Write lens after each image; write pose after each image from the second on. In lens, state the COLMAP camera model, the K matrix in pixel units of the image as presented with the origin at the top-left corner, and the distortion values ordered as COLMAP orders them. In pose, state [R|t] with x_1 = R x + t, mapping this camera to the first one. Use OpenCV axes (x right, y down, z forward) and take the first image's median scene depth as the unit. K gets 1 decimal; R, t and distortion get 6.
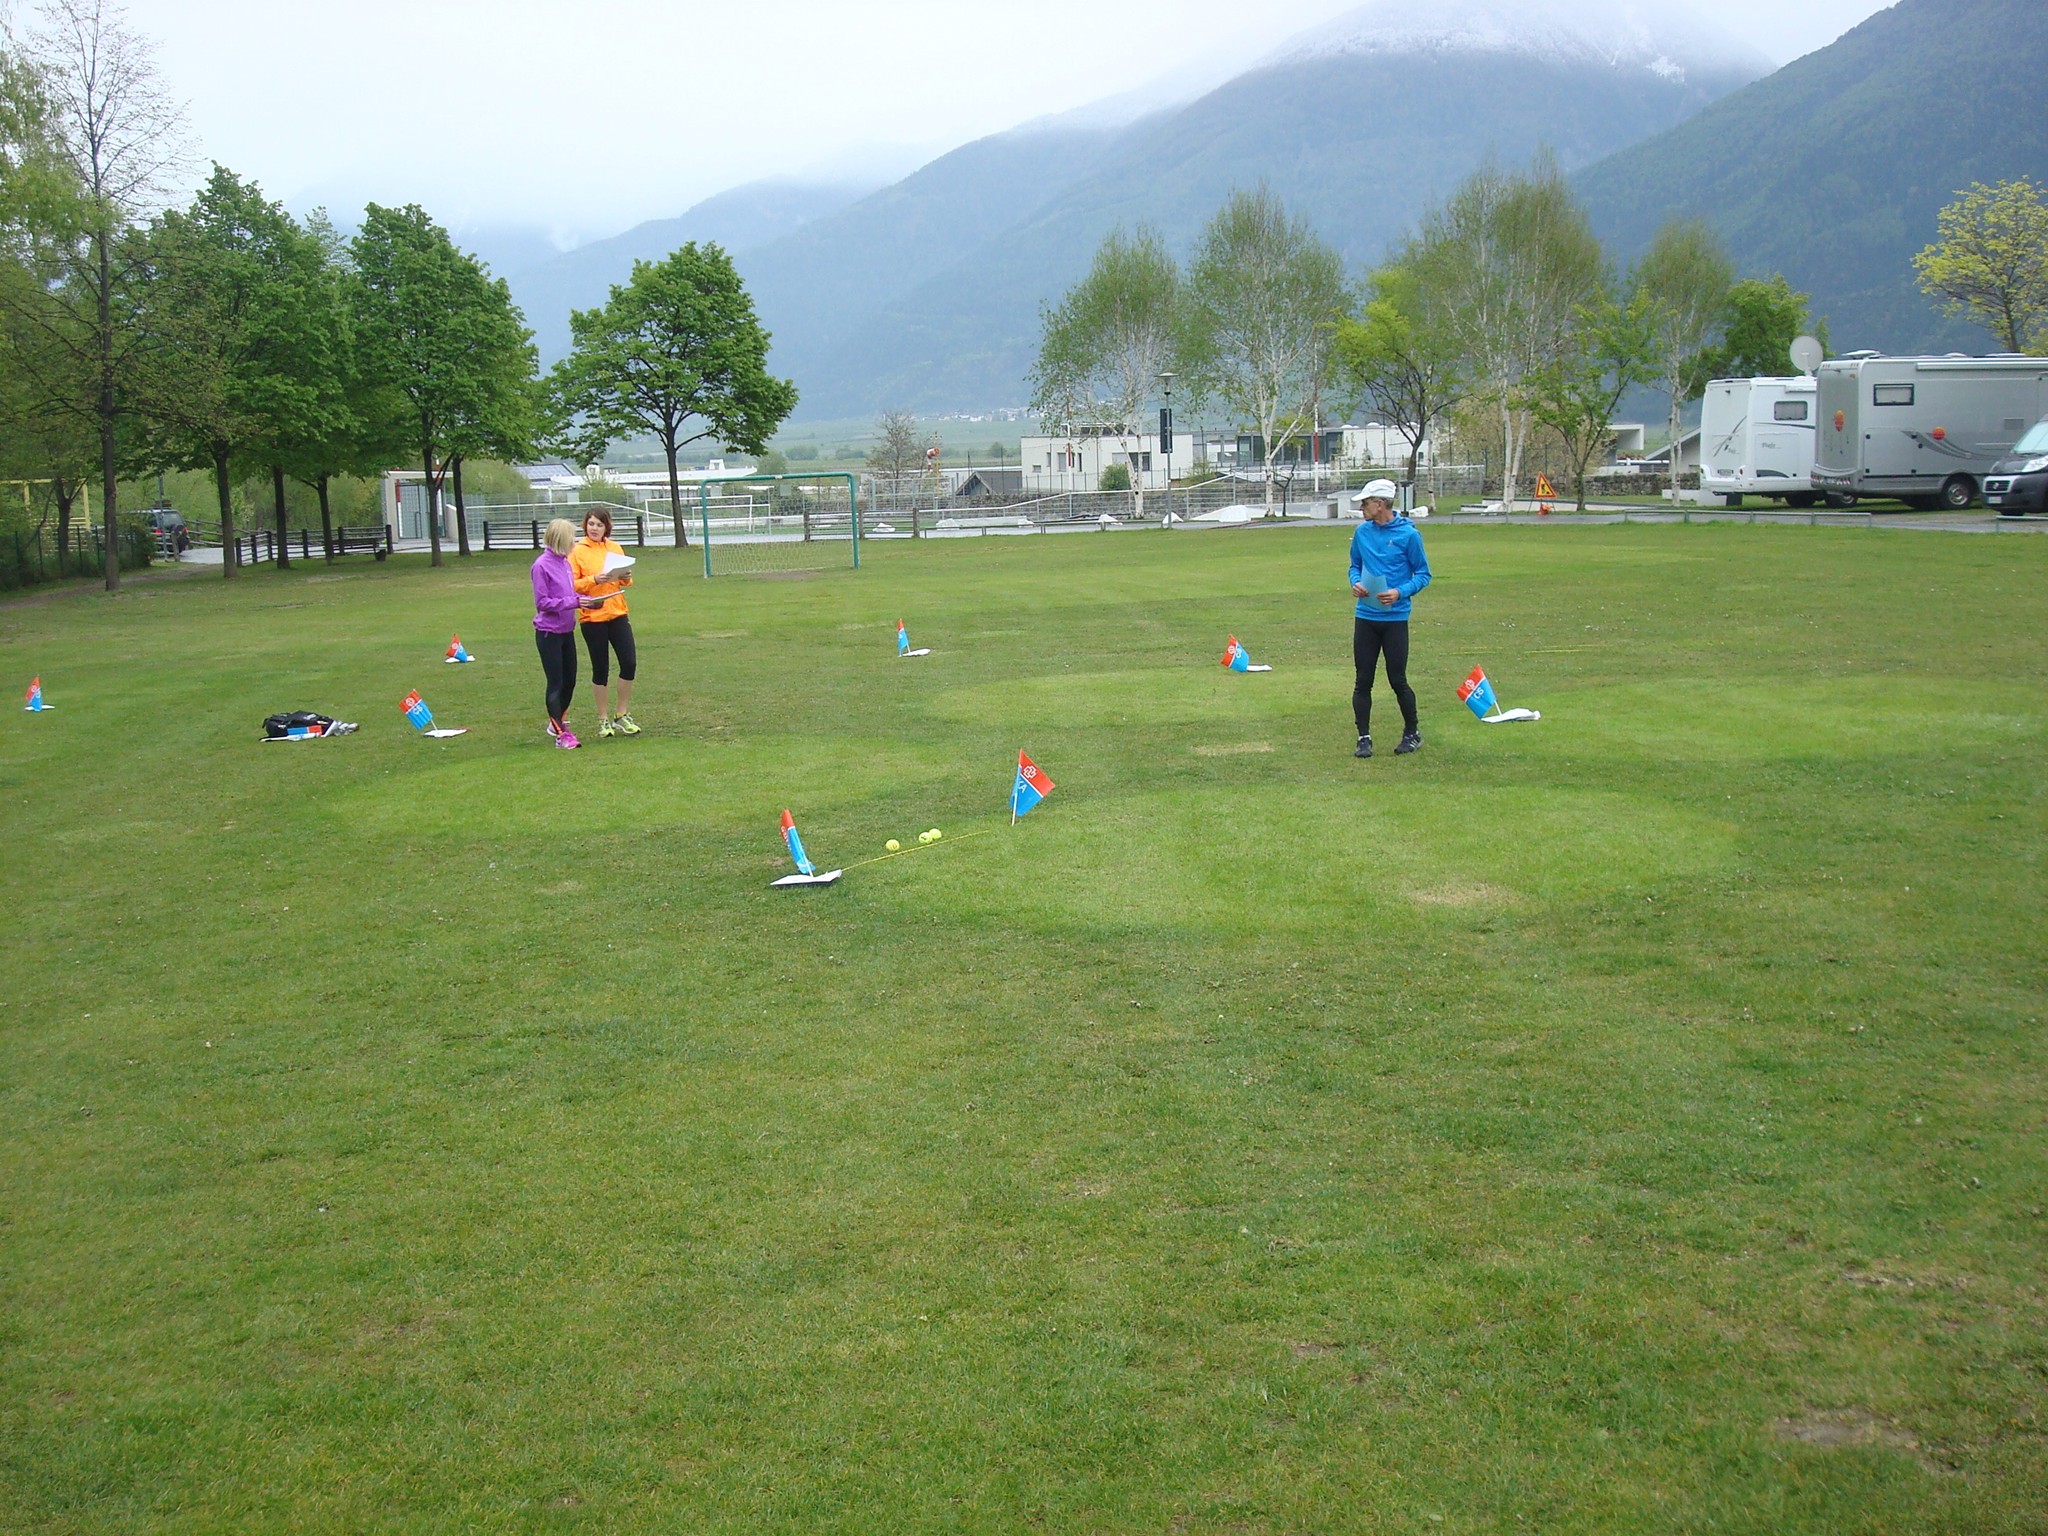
lens RADIAL K [[2160.9, 0, 1026.5], [0, 2160.9, 773.6], [0, 0, 1]] dist [-0.097288, 0.000000]
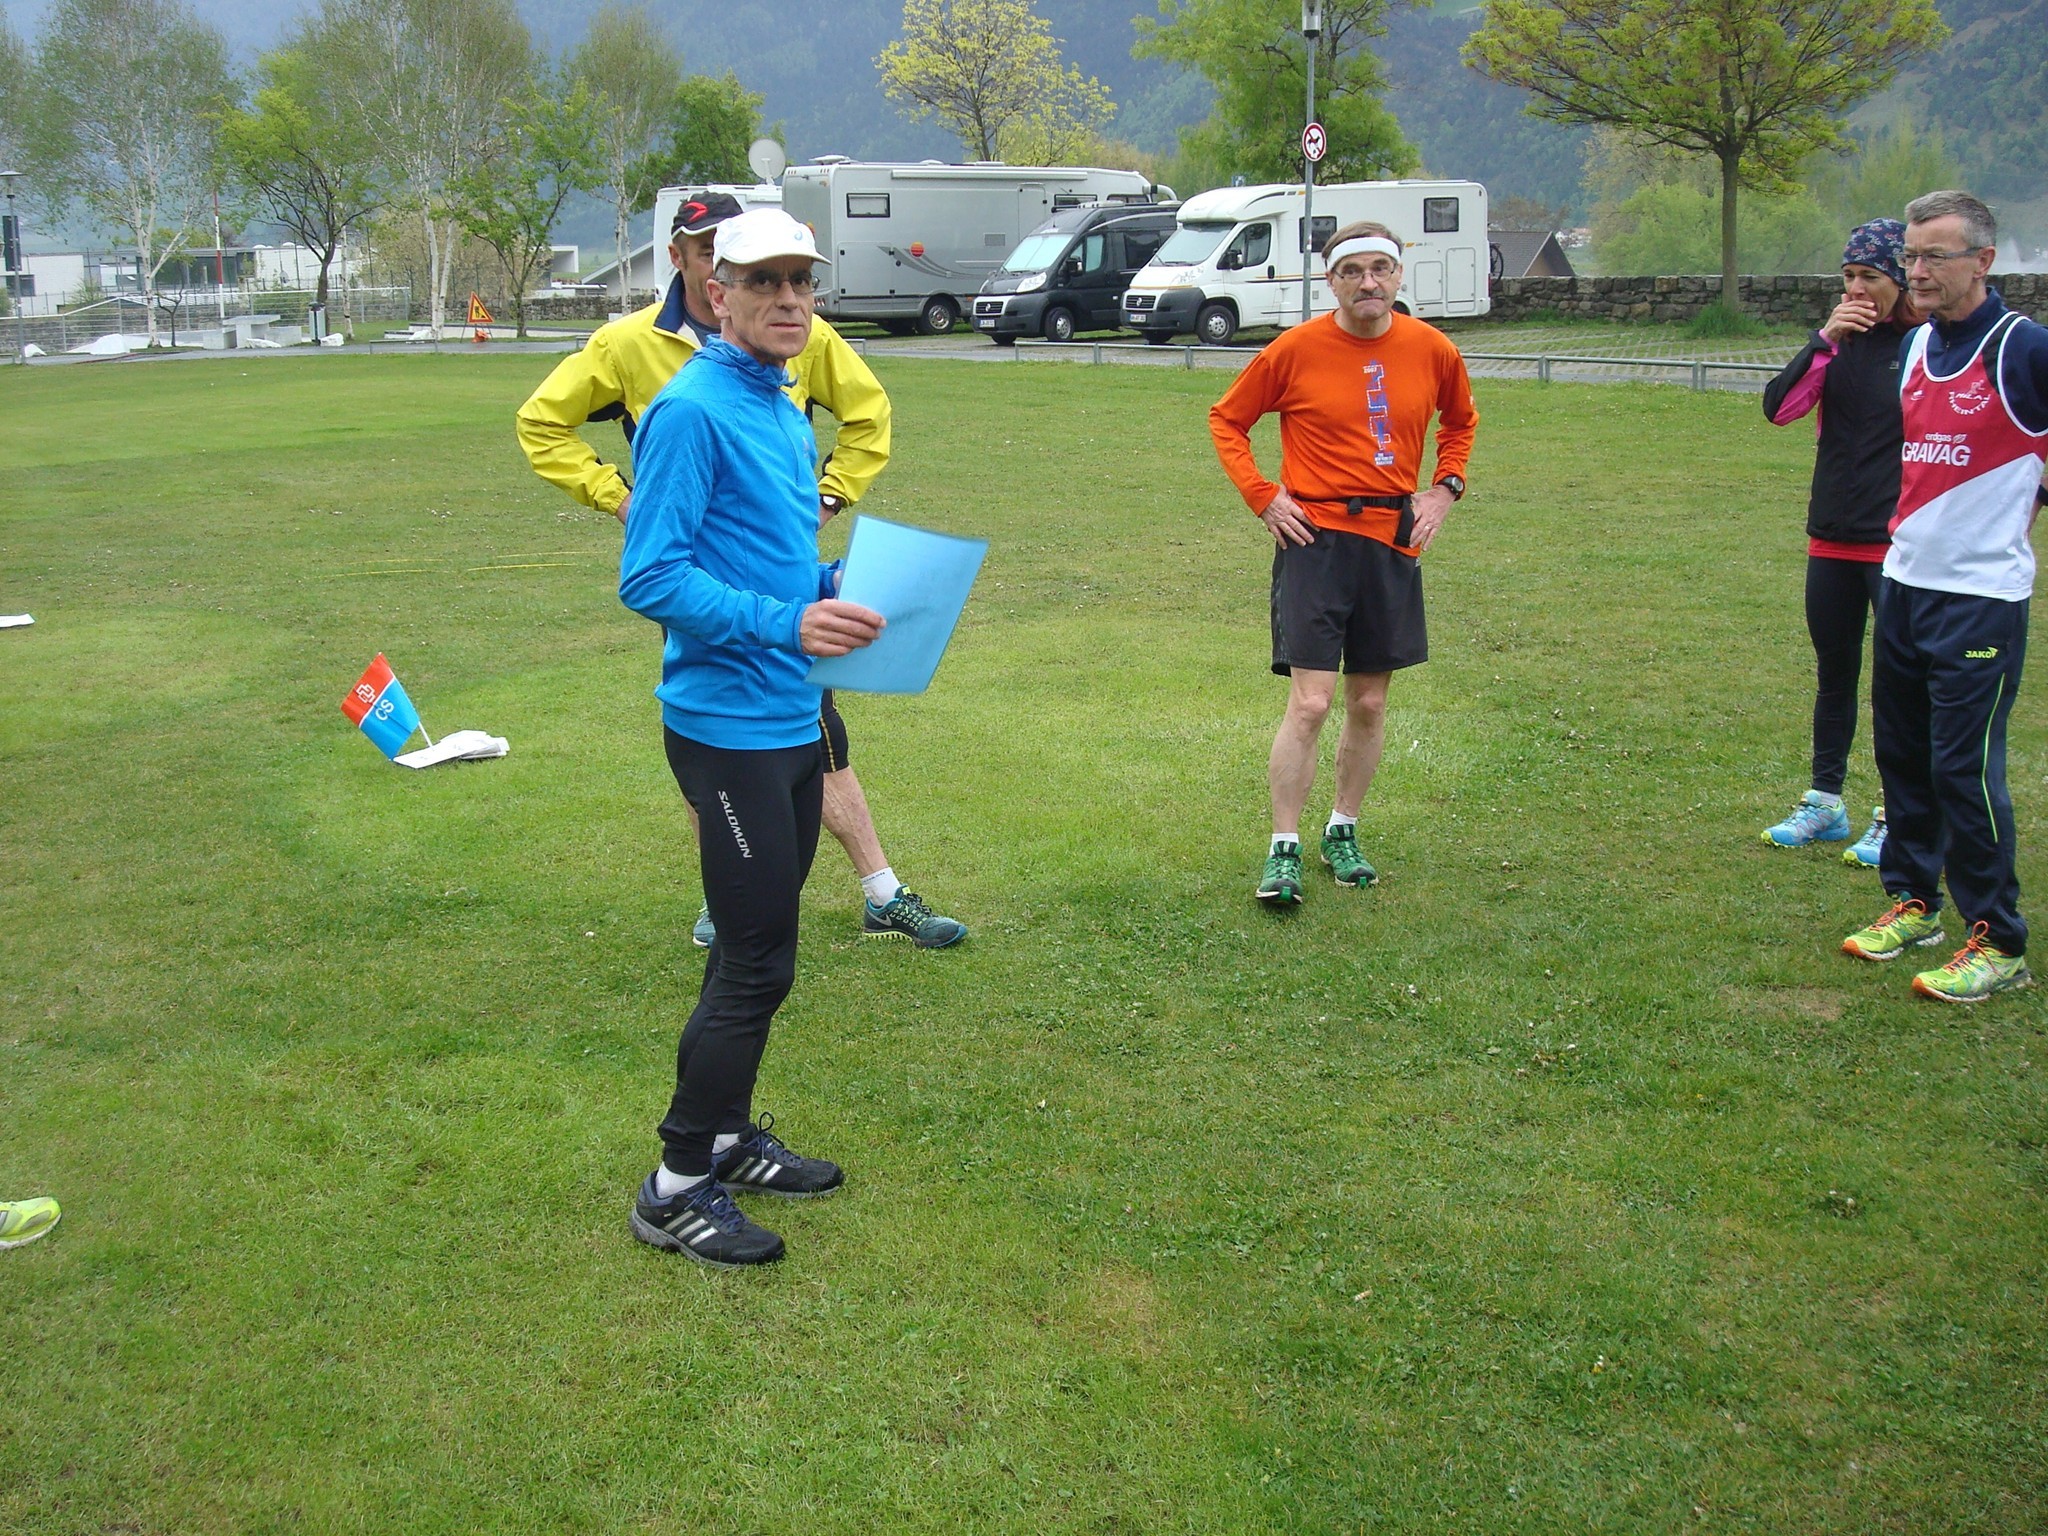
lens RADIAL K [[2160.9, 0, 1033.4], [0, 2160.9, 764.7], [0, 0, 1]] dist [-0.097288, 0.000000]
pose [[0.884758, -0.082502, 0.458691, 0.028553], [0.047657, 0.995063, 0.087051, -0.015328], [-0.463609, -0.055159, 0.884322, 0.122203]]
